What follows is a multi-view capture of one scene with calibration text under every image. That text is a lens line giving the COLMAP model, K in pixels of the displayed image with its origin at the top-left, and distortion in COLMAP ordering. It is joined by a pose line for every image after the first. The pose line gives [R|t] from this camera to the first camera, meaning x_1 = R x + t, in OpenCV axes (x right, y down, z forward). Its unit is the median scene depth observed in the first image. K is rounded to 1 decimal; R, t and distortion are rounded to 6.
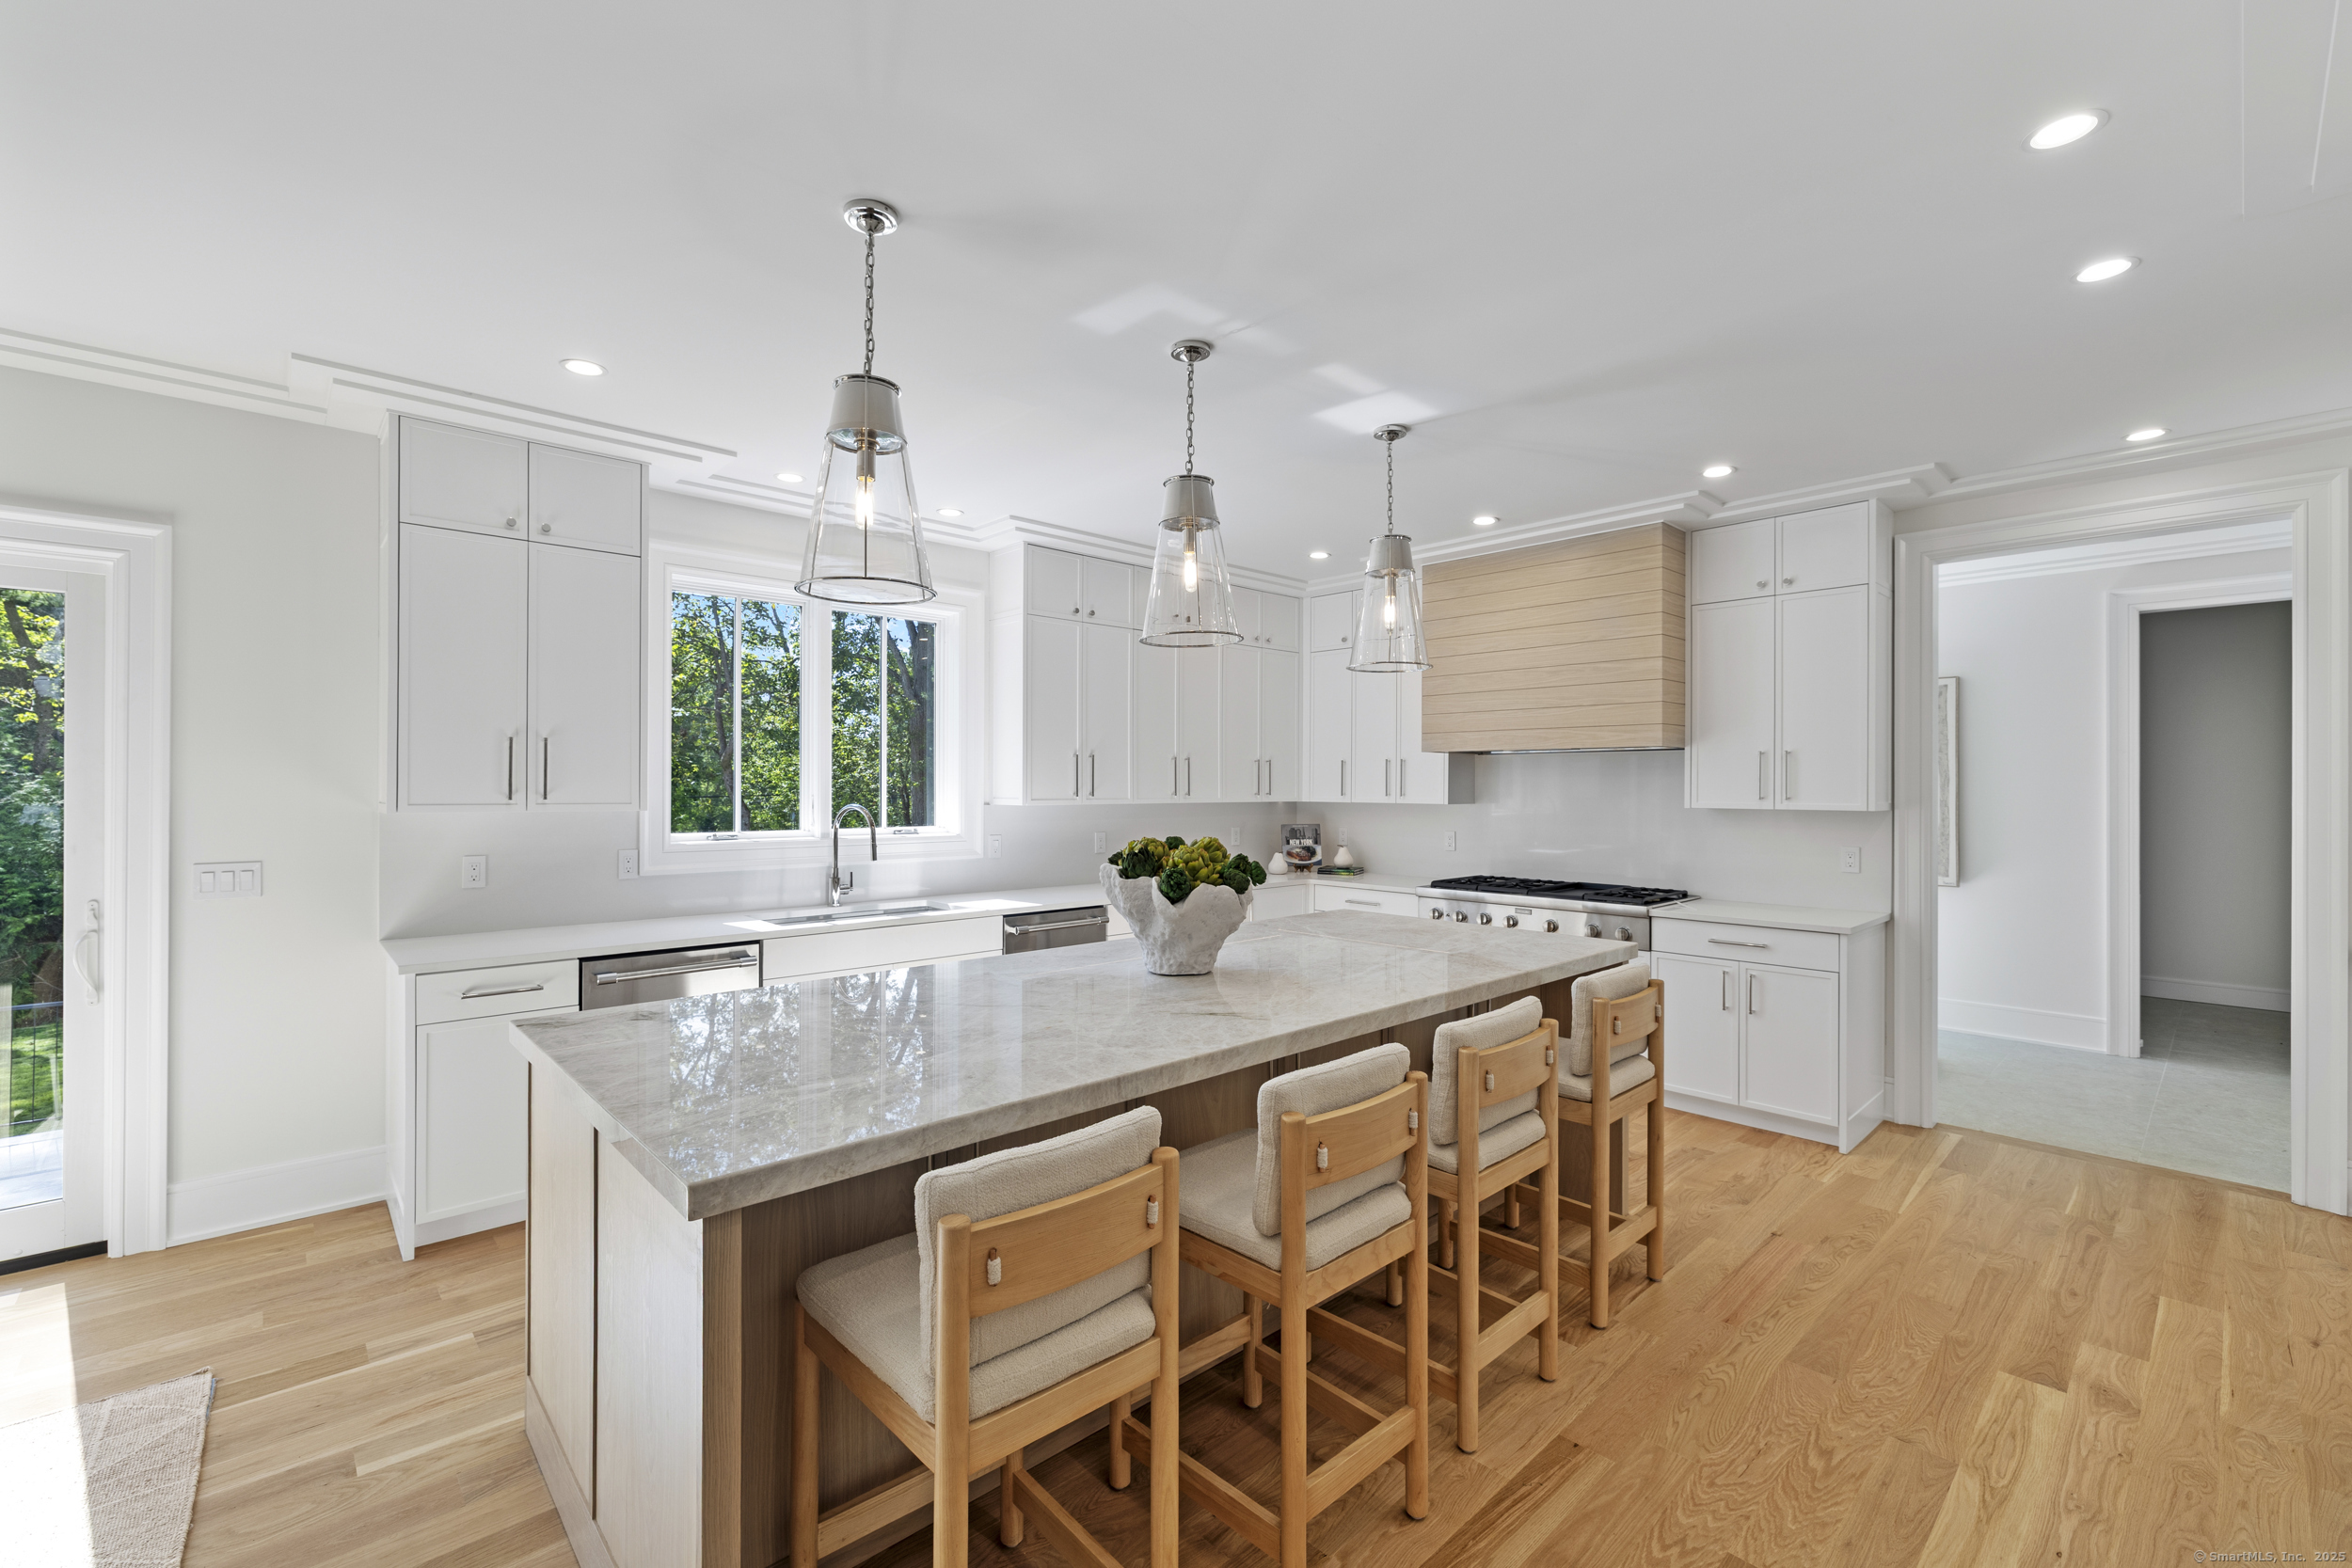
lens RADIAL K [[1007.5, 0, 1161.3], [0, 1007.5, 785.0], [0, 0, 1]] dist [0.018645, 0.000146]
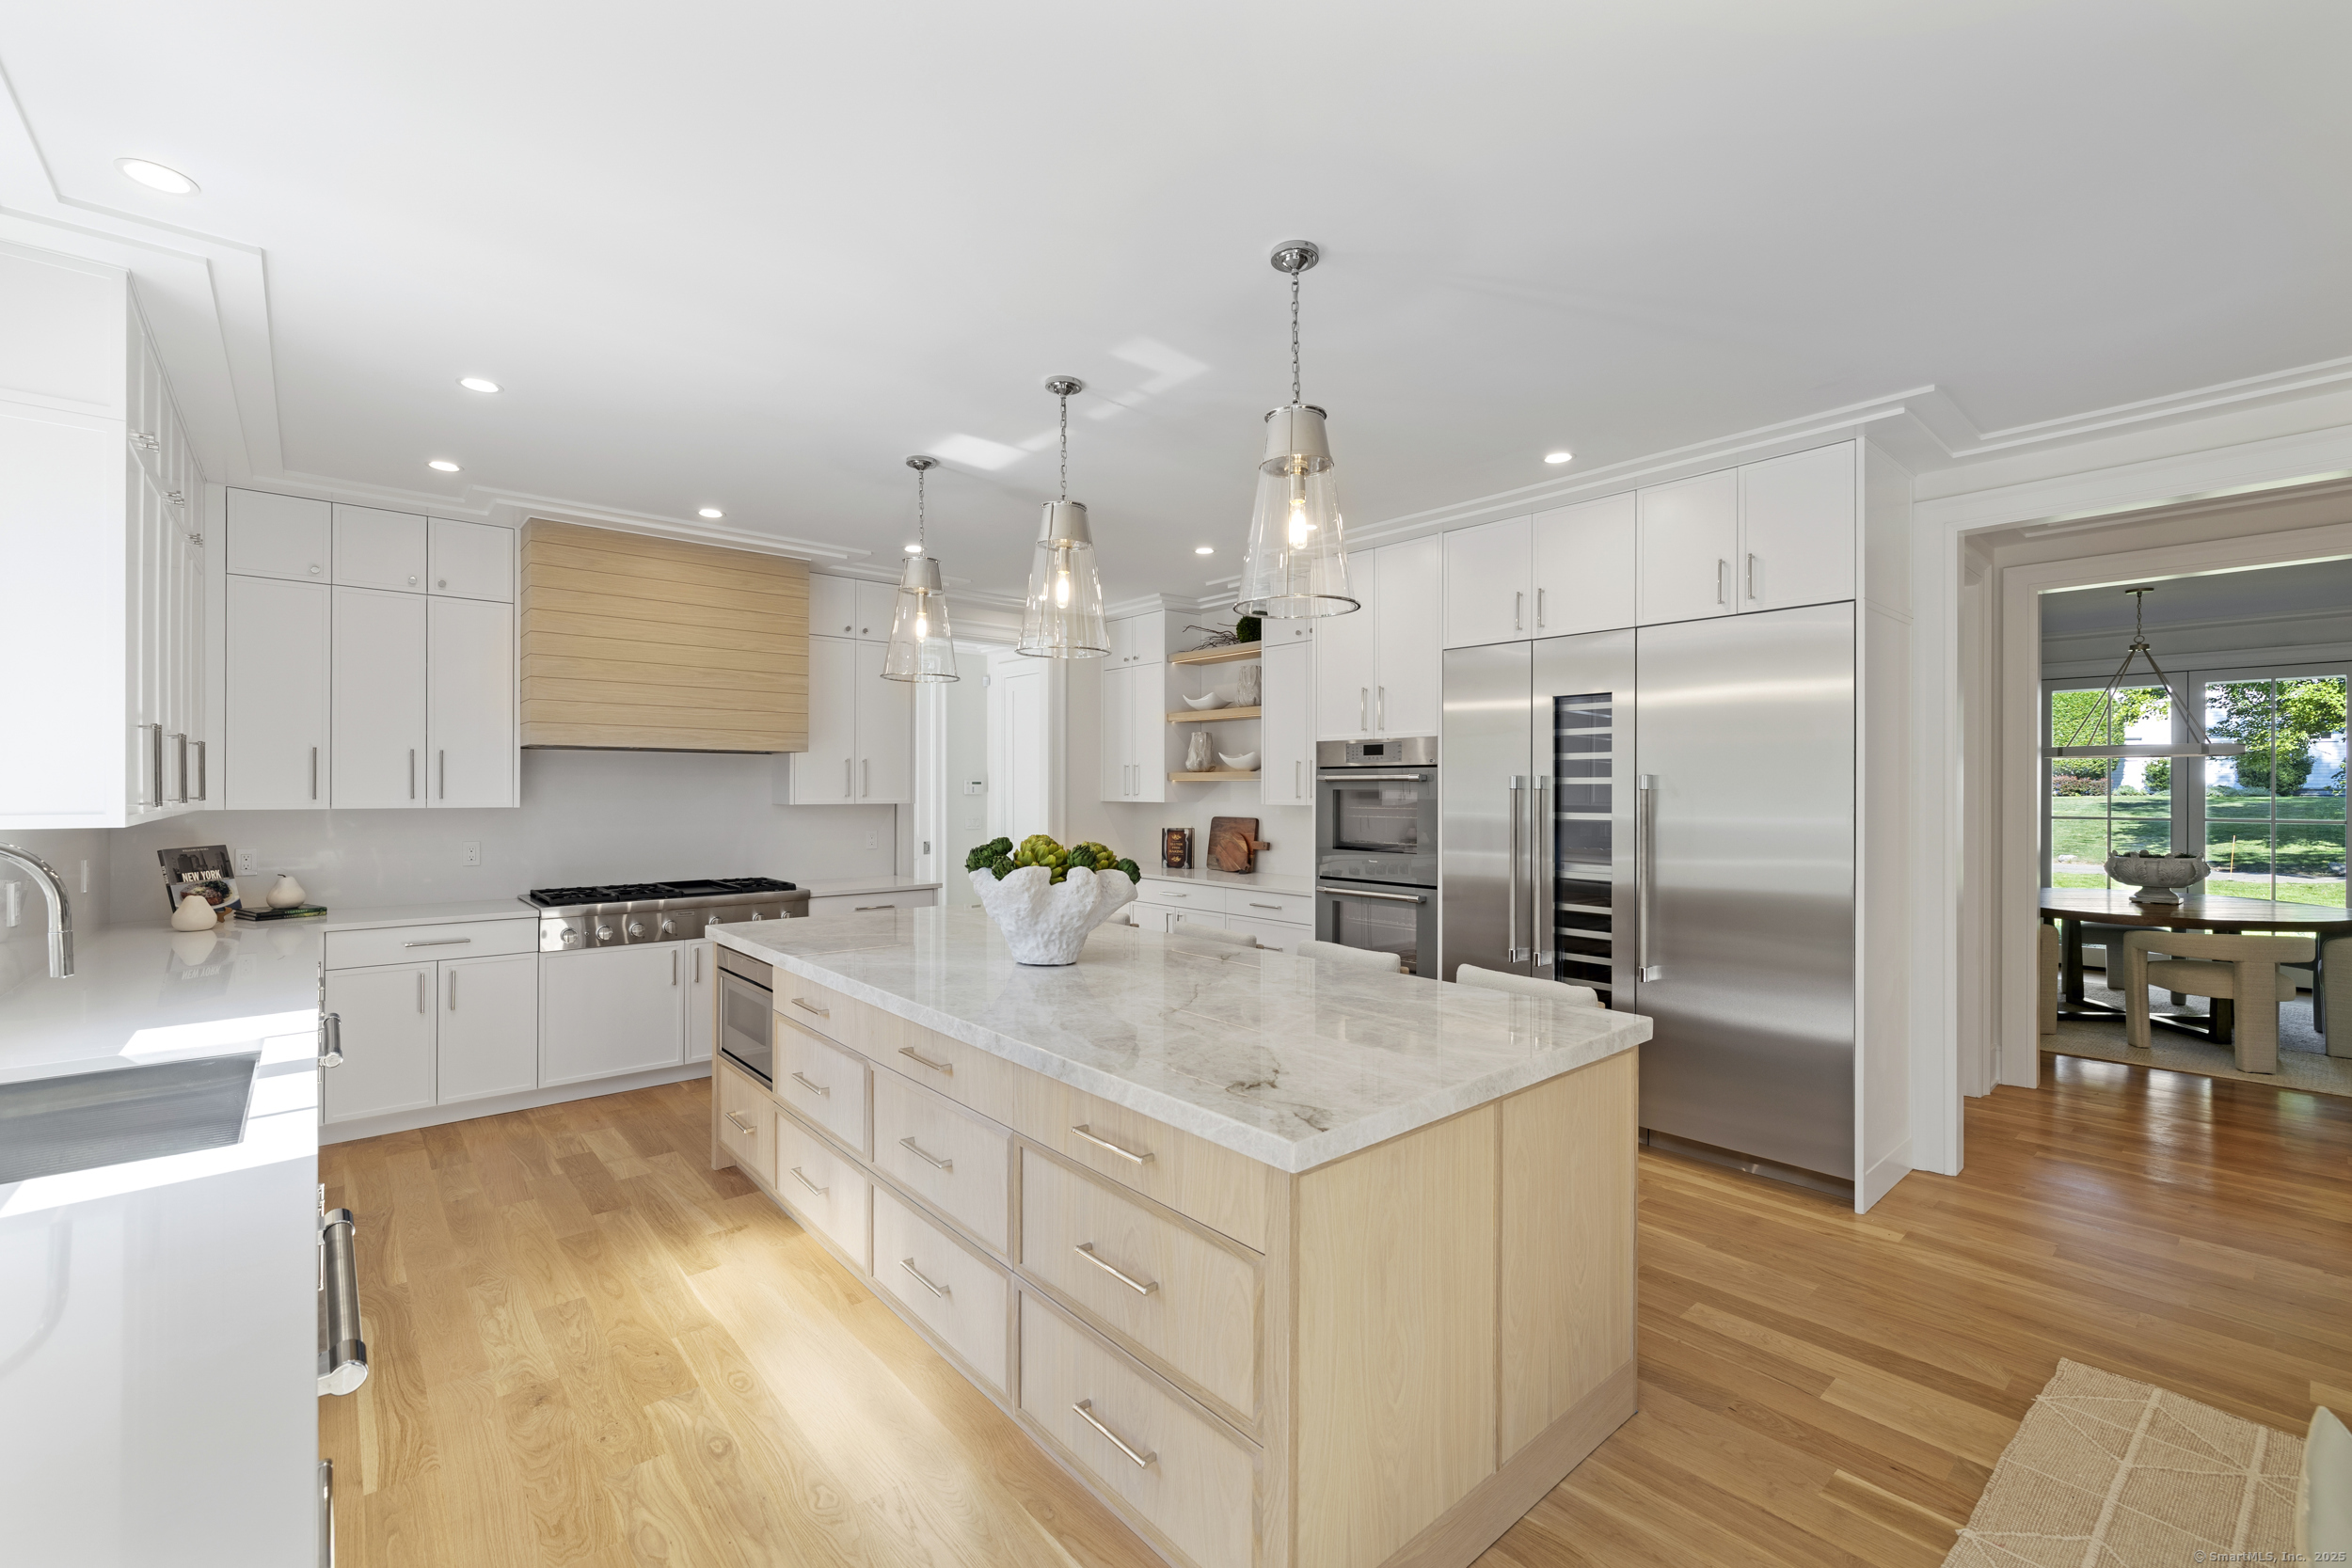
lens RADIAL K [[1007.5, 0, 1159.6], [0, 1007.5, 784.0], [0, 0, 1]] dist [0.018645, 0.000146]
pose [[0.039858, 0.001065, 0.999205, -0.509422], [-0.003158, 0.999995, -0.000940, -0.001074], [-0.999200, -0.003118, 0.039861, 0.425257]]
